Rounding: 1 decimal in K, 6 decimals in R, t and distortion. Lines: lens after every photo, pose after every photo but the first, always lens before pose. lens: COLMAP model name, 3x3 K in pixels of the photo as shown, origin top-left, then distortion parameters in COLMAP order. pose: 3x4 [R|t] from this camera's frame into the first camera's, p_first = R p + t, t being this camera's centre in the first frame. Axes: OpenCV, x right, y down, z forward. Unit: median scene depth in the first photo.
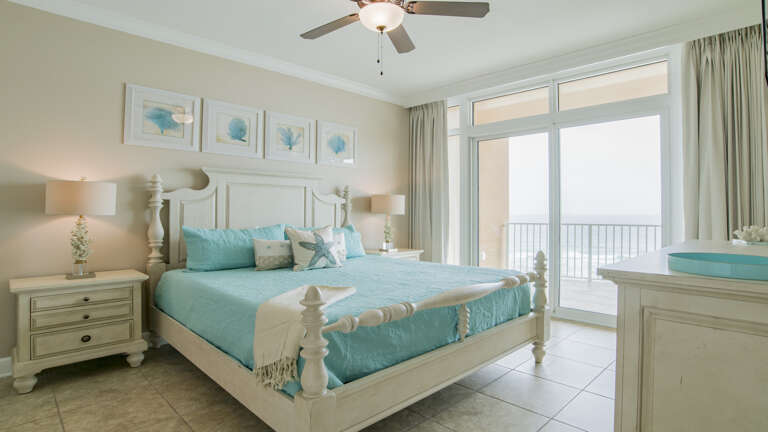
lens RADIAL K [[398.6, 0, 384.0], [0, 398.6, 216.0], [0, 0, 1]] dist [-0.063734, 0.023584]
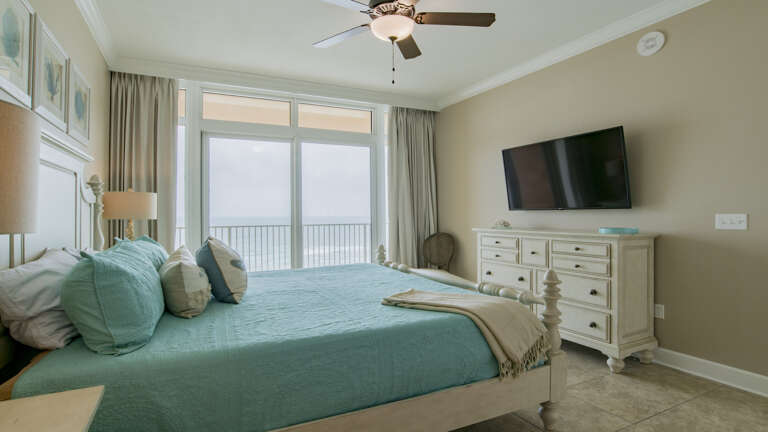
lens RADIAL K [[398.6, 0, 384.0], [0, 398.6, 216.0], [0, 0, 1]] dist [-0.063734, 0.023584]
pose [[0.308365, -0.006574, 0.951245, -0.592464], [0.013420, 0.999907, 0.002560, -0.006748], [-0.951174, 0.011976, 0.308424, 0.417487]]
